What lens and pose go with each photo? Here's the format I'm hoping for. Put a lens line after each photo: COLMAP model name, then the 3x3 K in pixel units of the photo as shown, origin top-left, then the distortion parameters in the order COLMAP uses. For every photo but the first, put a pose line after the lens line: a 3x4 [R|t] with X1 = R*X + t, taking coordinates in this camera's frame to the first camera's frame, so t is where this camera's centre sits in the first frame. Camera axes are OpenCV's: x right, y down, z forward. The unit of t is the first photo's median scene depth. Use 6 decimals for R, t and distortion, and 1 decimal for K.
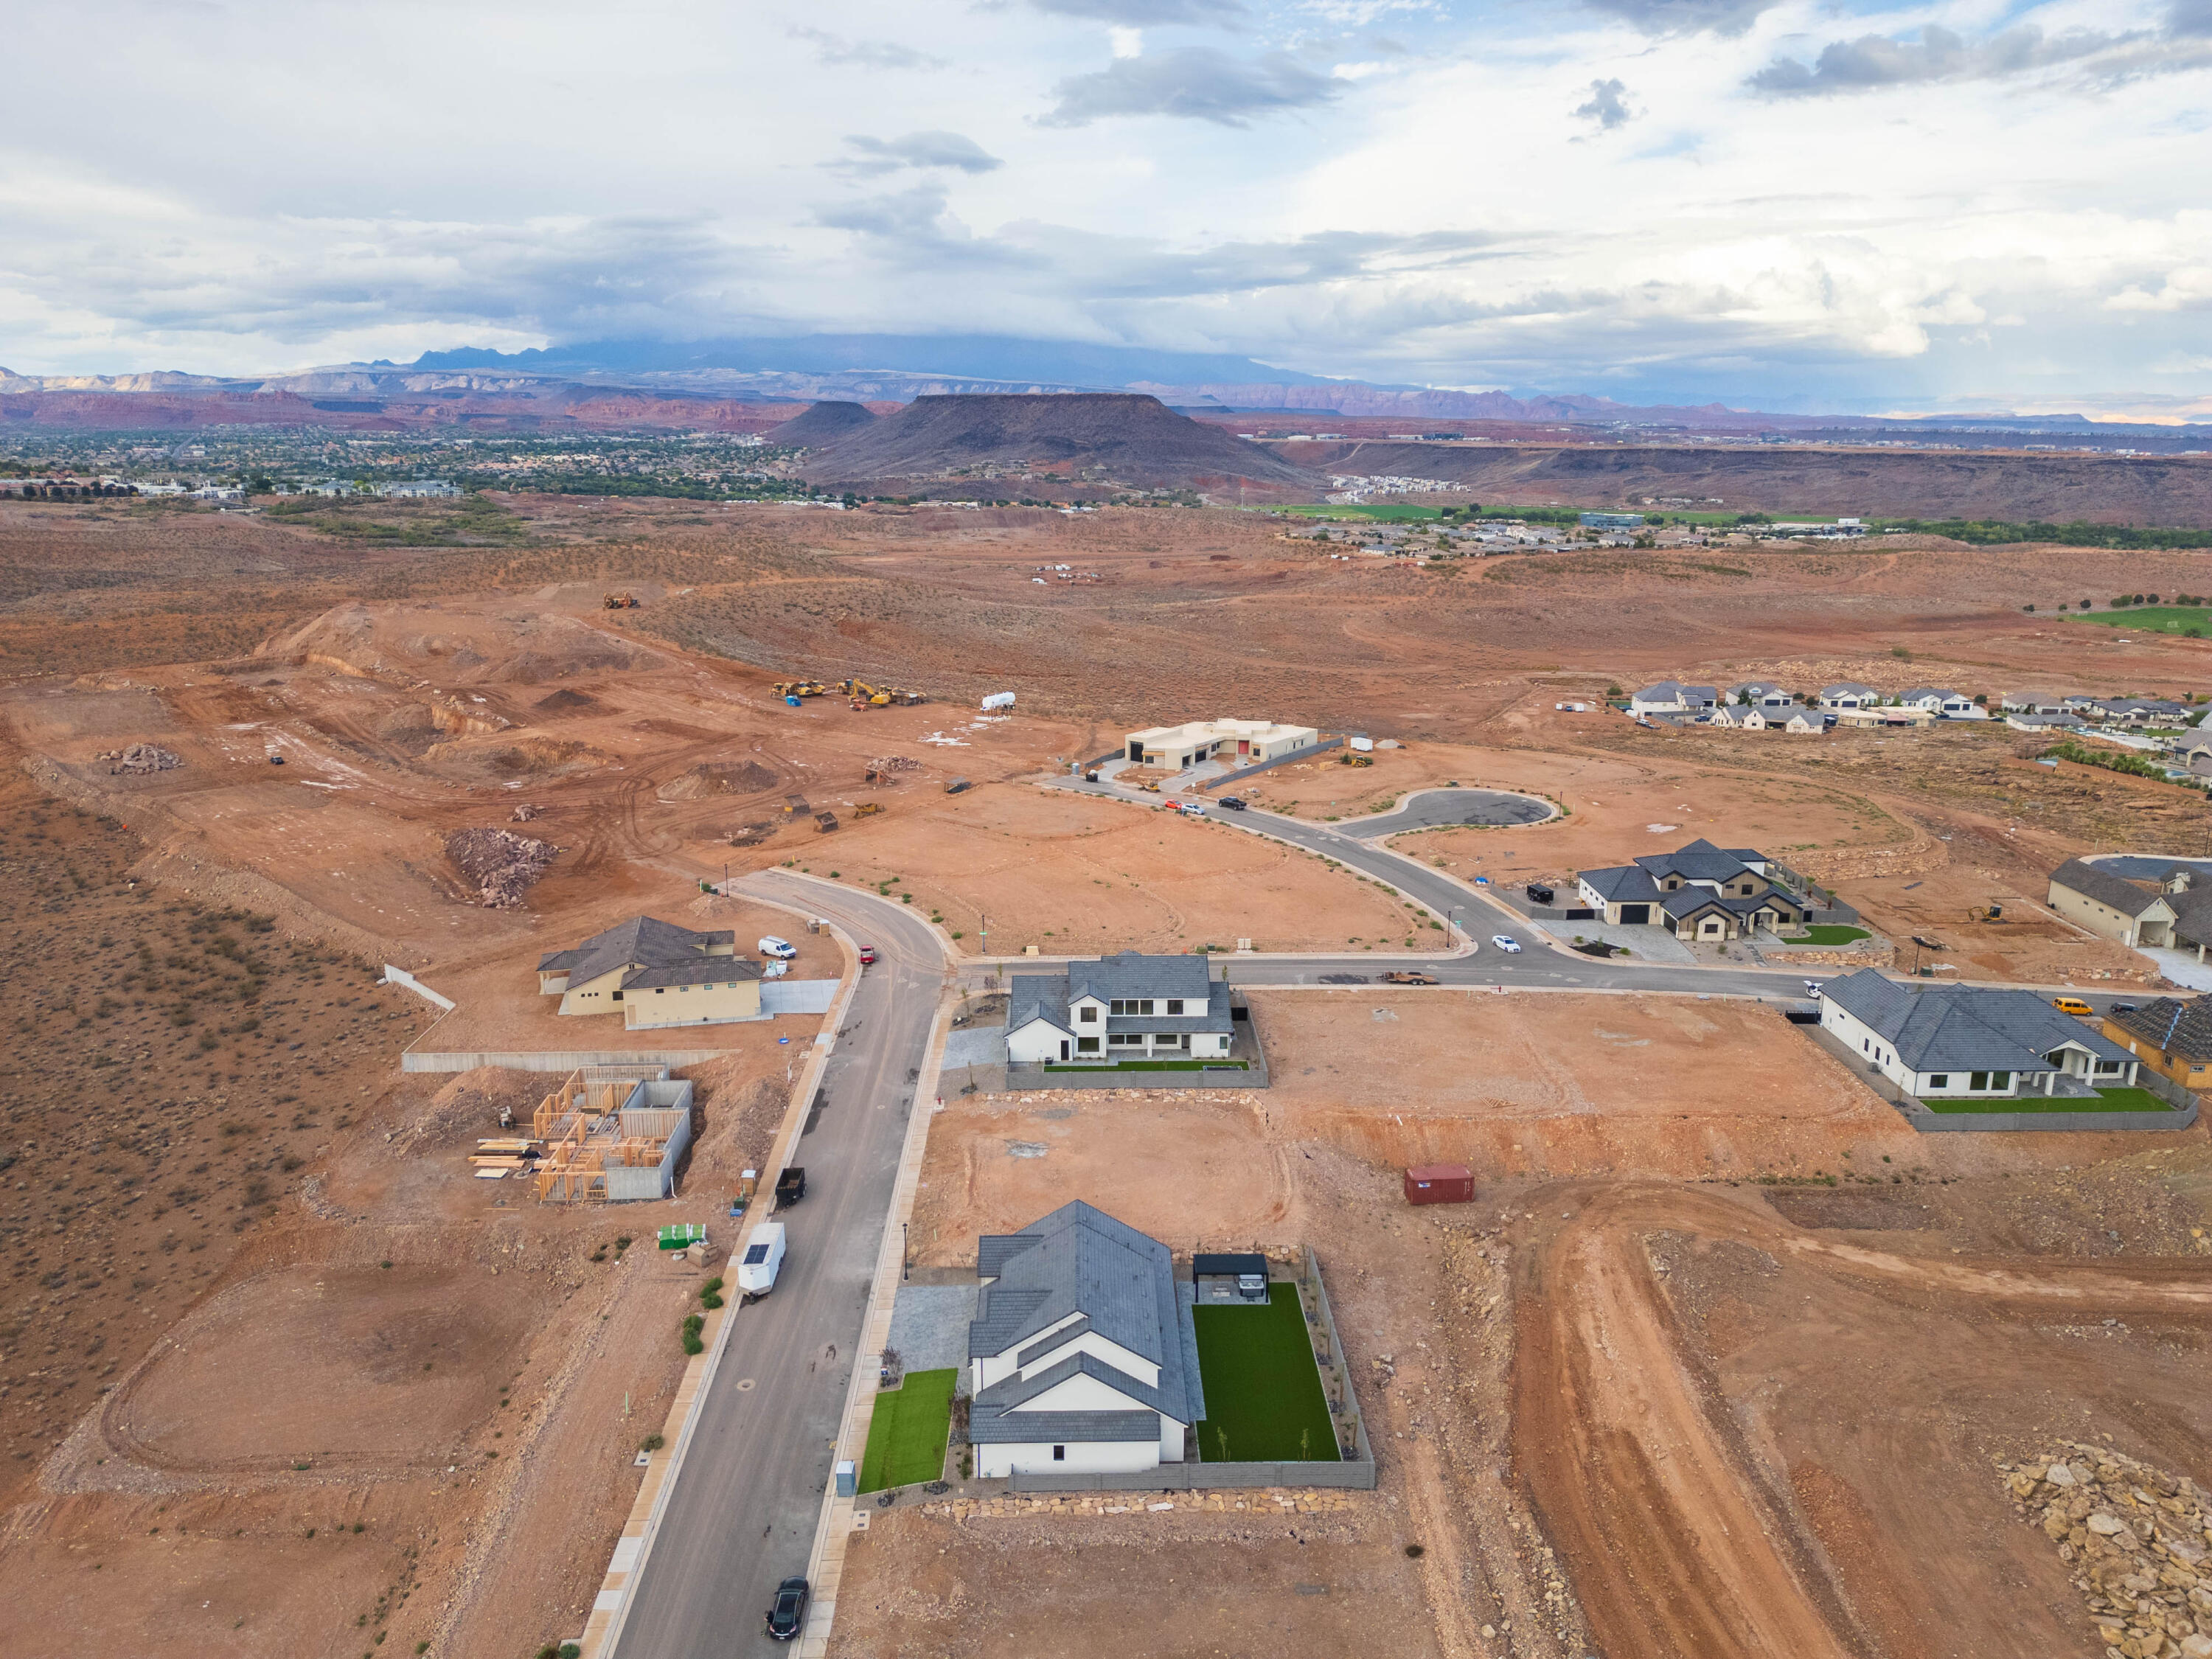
lens RADIAL K [[1544.9, 0, 1109.4], [0, 1544.9, 834.1], [0, 0, 1]] dist [0.091819, -0.093407]
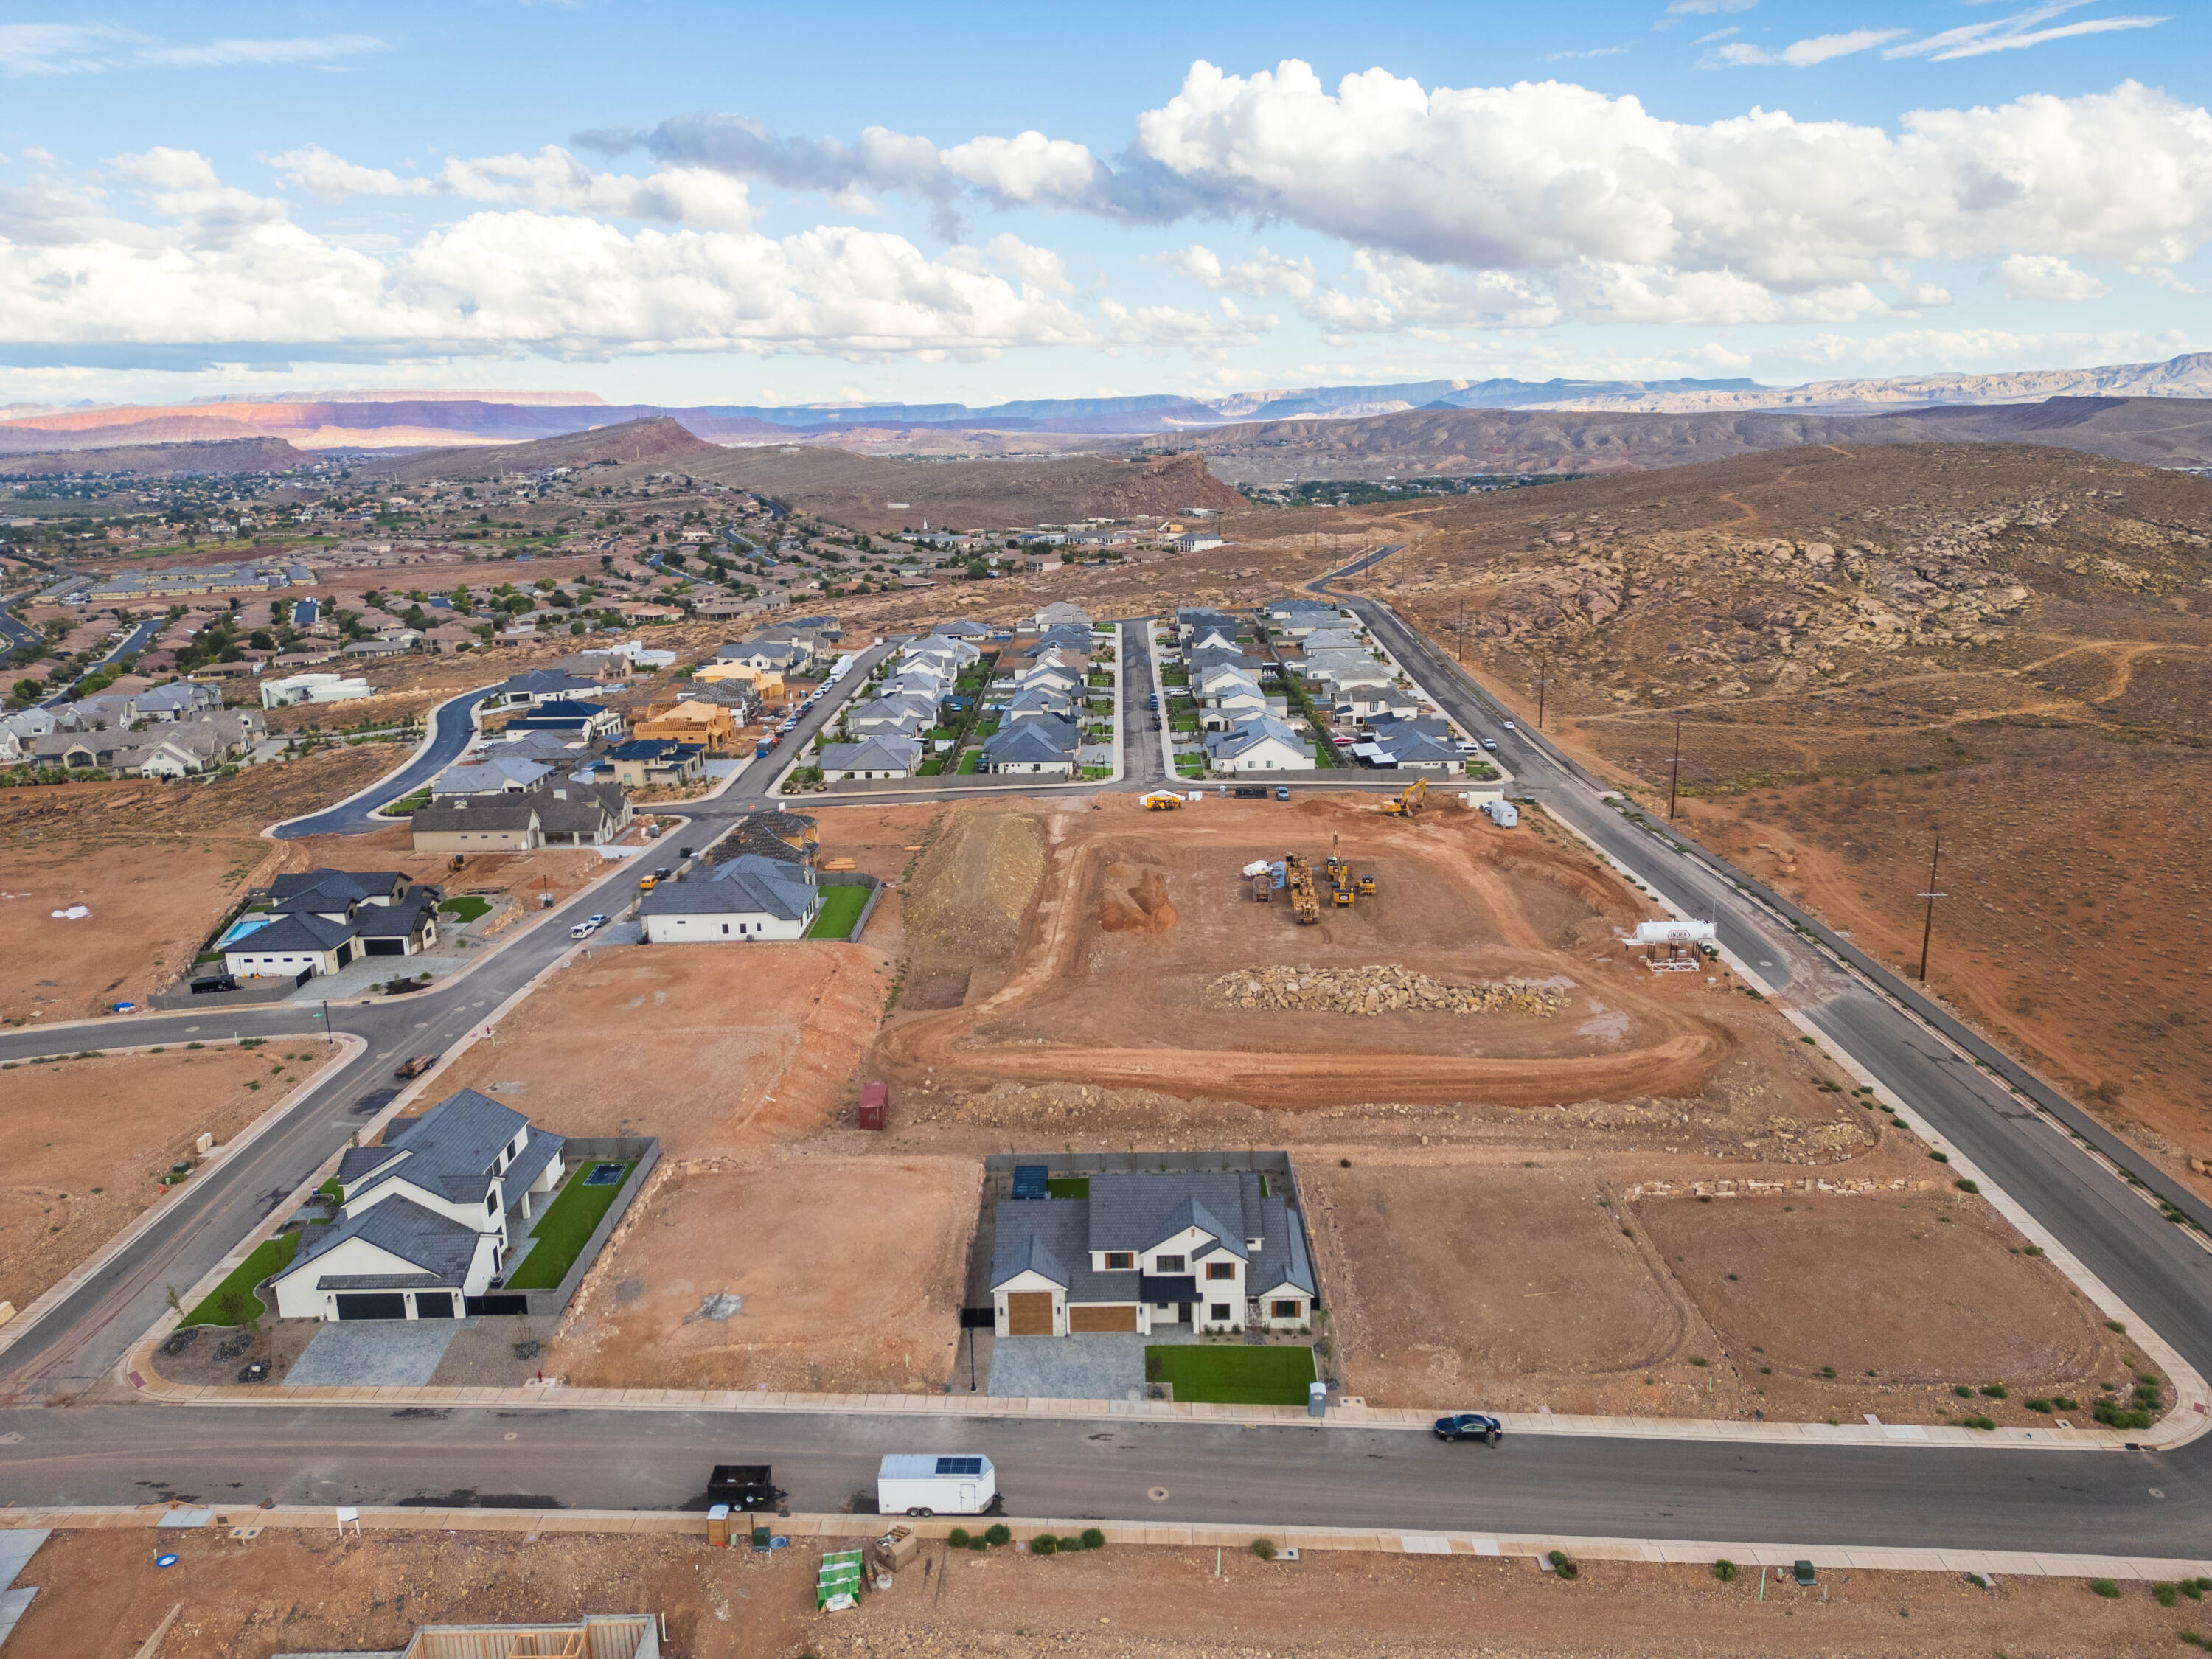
lens RADIAL K [[1544.9, 0, 1109.4], [0, 1544.9, 834.1], [0, 0, 1]] dist [0.091819, -0.093407]
pose [[0.026170, -0.255859, 0.966360, -0.649129], [0.269411, 0.932728, 0.239658, -0.141728], [-0.962670, 0.254076, 0.093341, 0.553956]]
